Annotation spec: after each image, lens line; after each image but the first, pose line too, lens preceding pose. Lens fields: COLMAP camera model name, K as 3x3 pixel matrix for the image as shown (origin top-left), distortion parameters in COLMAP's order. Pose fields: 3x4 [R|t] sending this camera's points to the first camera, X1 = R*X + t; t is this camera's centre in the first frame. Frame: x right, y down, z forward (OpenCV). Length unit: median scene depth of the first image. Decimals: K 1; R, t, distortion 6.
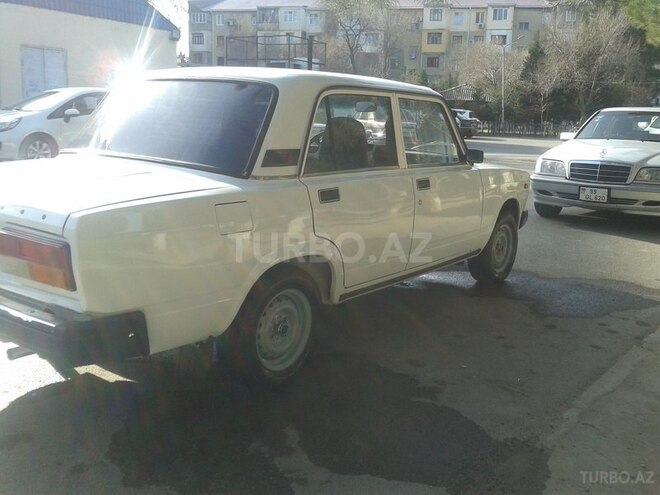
lens RADIAL K [[632.7, 0, 352.7], [0, 632.7, 244.2], [0, 0, 1]] dist [0.076061, -0.204952]
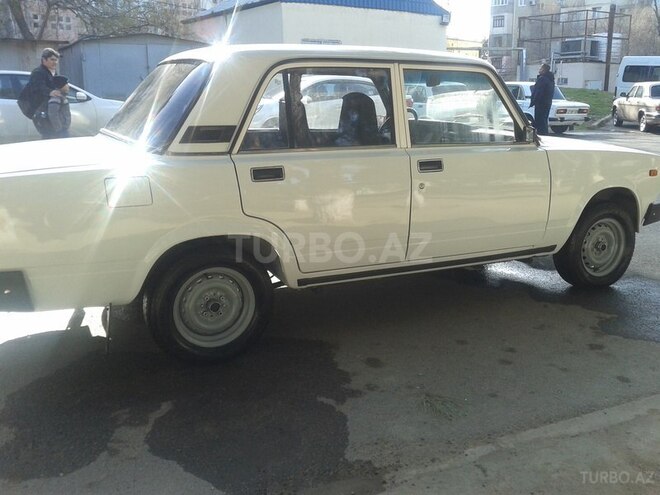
lens RADIAL K [[632.7, 0, 352.7], [0, 632.7, 244.2], [0, 0, 1]] dist [0.076061, -0.204952]
pose [[0.895170, 0.071211, -0.440000, 0.470207], [-0.060620, 0.997434, 0.038098, -0.014394], [0.441584, -0.007432, 0.897189, 0.178912]]
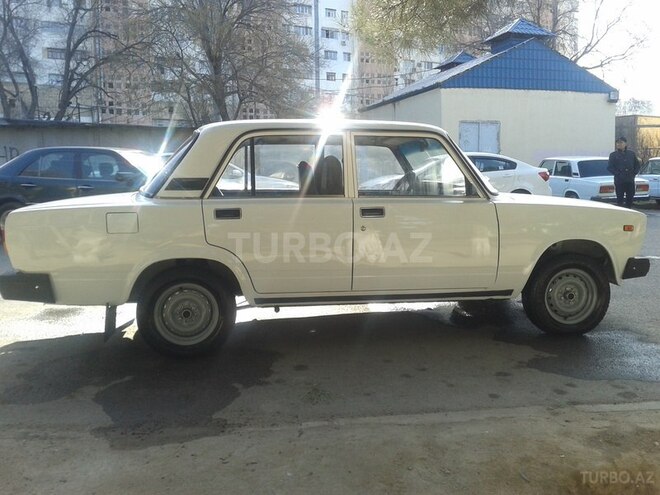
lens RADIAL K [[632.7, 0, 352.7], [0, 632.7, 244.2], [0, 0, 1]] dist [0.076061, -0.204952]
pose [[0.723227, 0.034726, -0.689737, 0.946394], [-0.105915, 0.992497, -0.061089, 0.031829], [0.682441, 0.117234, 0.721478, 0.239986]]
